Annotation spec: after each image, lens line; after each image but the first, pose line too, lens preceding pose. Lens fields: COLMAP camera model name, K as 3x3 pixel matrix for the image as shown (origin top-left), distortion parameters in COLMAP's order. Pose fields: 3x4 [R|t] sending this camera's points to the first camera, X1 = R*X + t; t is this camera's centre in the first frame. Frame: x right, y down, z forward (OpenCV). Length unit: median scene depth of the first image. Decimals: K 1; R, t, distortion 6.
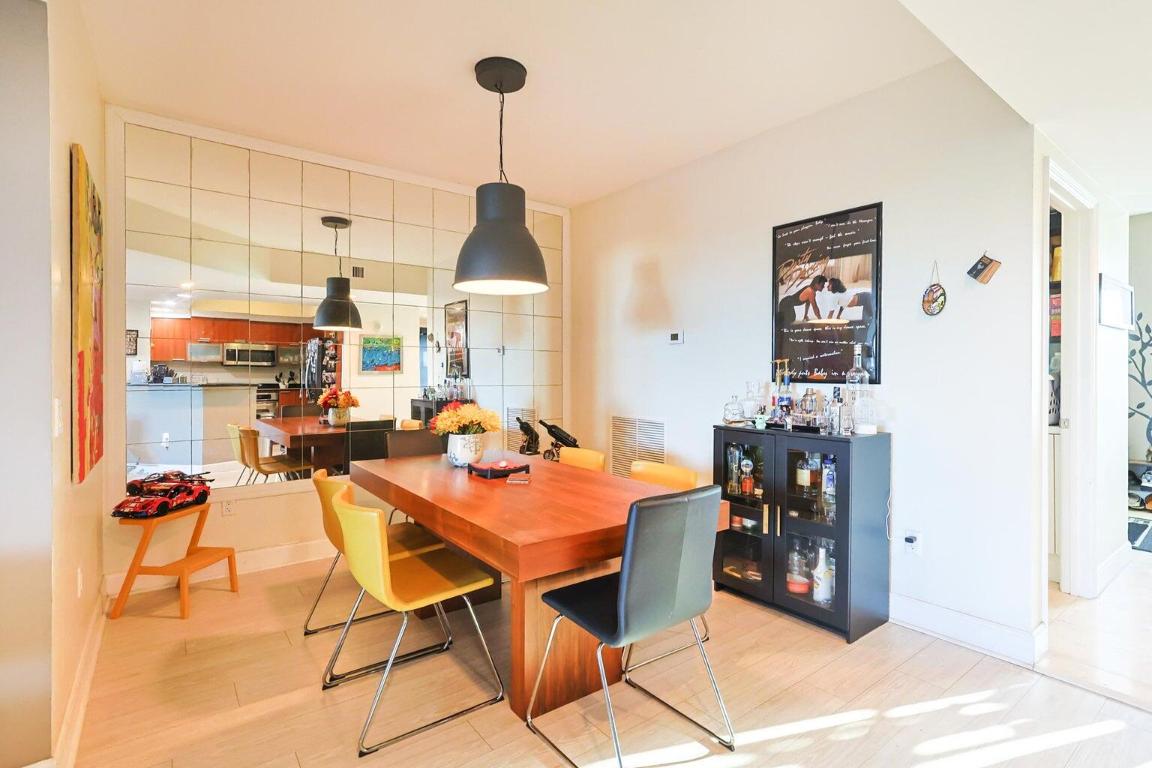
lens RADIAL K [[551.4, 0, 573.2], [0, 551.4, 380.0], [0, 0, 1]] dist [-0.012661, 0.000581]
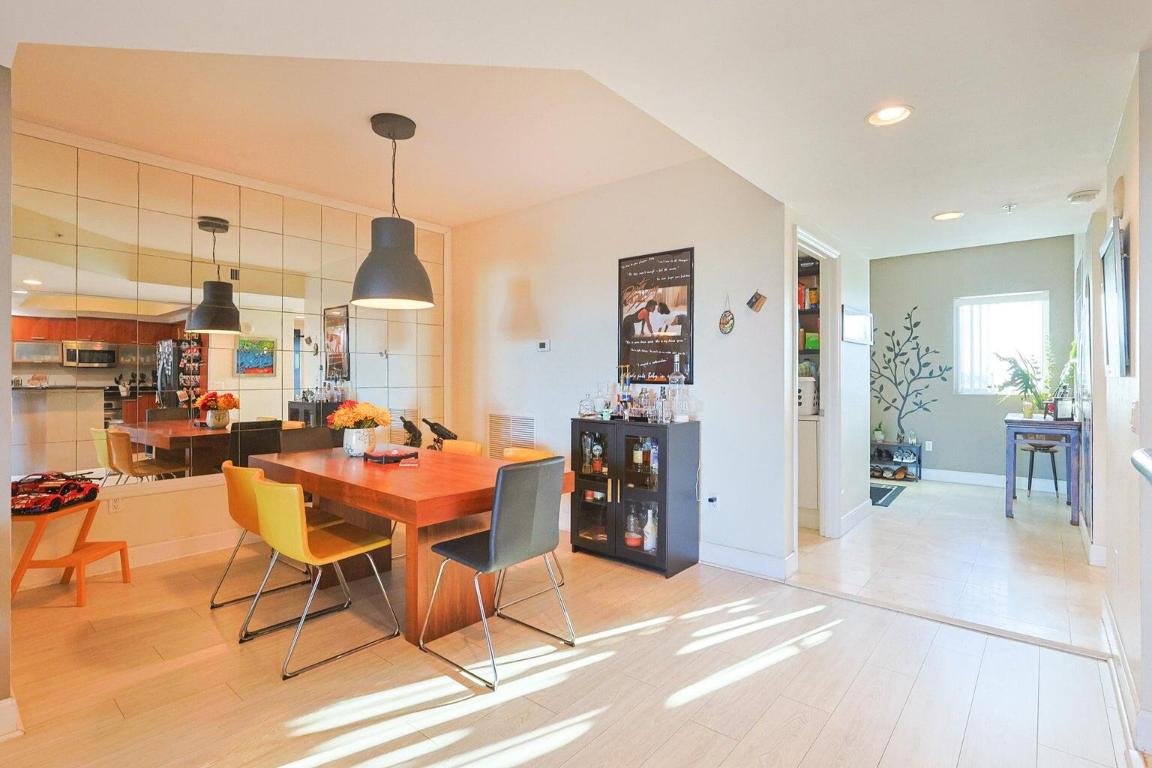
lens RADIAL K [[551.4, 0, 580.5], [0, 551.4, 378.2], [0, 0, 1]] dist [-0.012661, 0.000581]
pose [[0.973876, 0.000214, 0.227081, -0.005888], [0.001626, 0.999967, -0.007915, 0.002247], [-0.227076, 0.008077, 0.973844, -0.230057]]
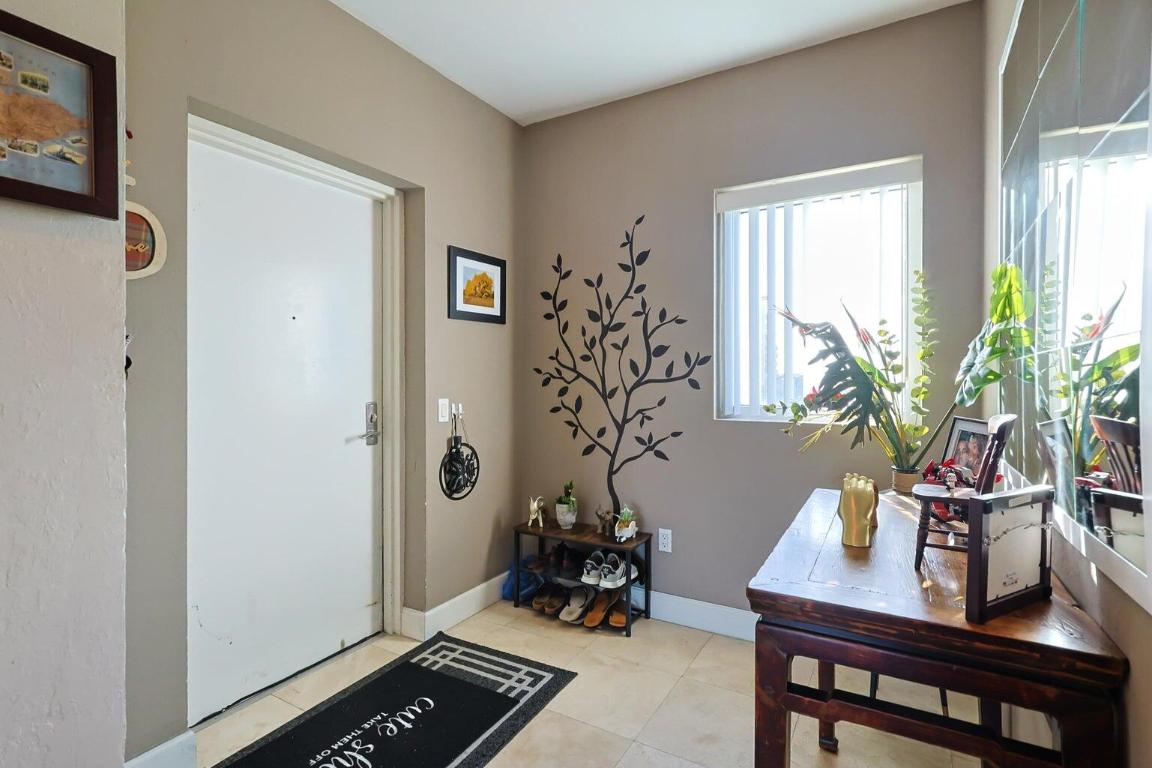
lens RADIAL K [[551.4, 0, 565.7], [0, 551.4, 375.1], [0, 0, 1]] dist [-0.012661, 0.000581]
pose [[0.927164, 0.003644, 0.374637, 1.416223], [0.001487, 0.999909, -0.013406, -0.012827], [-0.374652, 0.012986, 0.927075, 0.838281]]
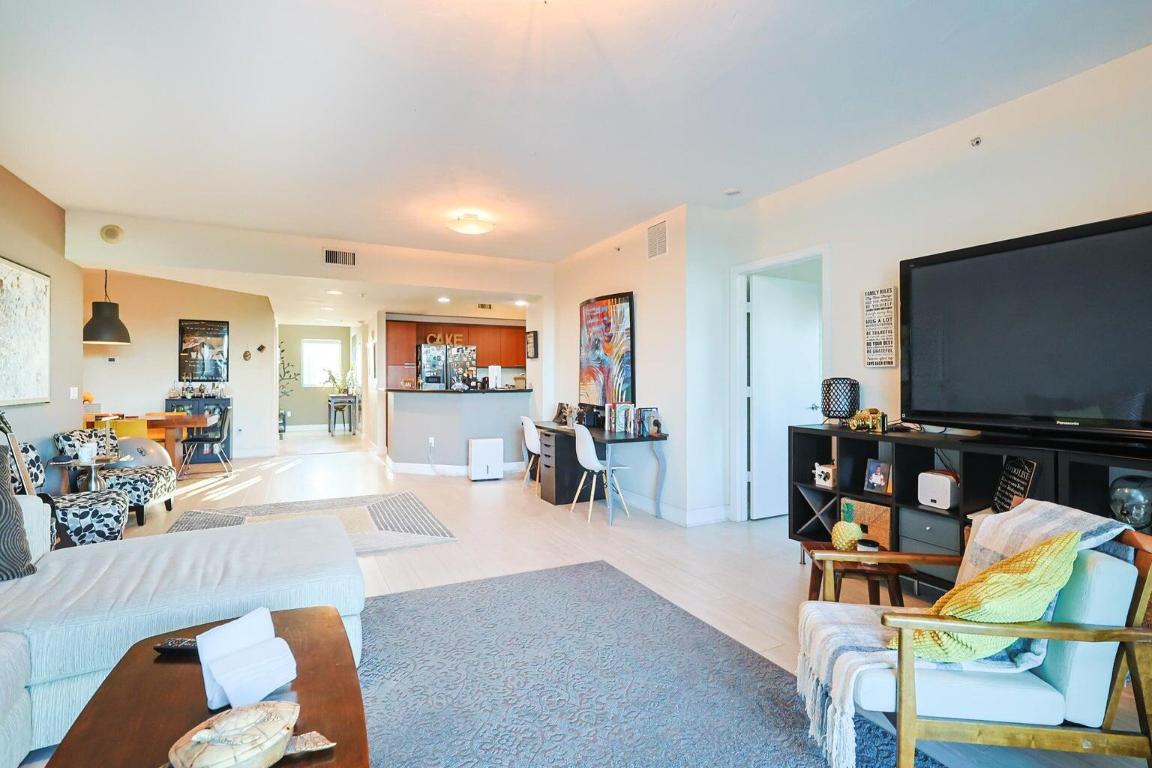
lens RADIAL K [[551.4, 0, 592.0], [0, 551.4, 372.8], [0, 0, 1]] dist [-0.012661, 0.000581]
pose [[0.148413, 0.009943, 0.988875, -2.125009], [0.011882, 0.999859, -0.011837, 0.018304], [-0.988854, 0.013507, 0.148274, -1.425853]]
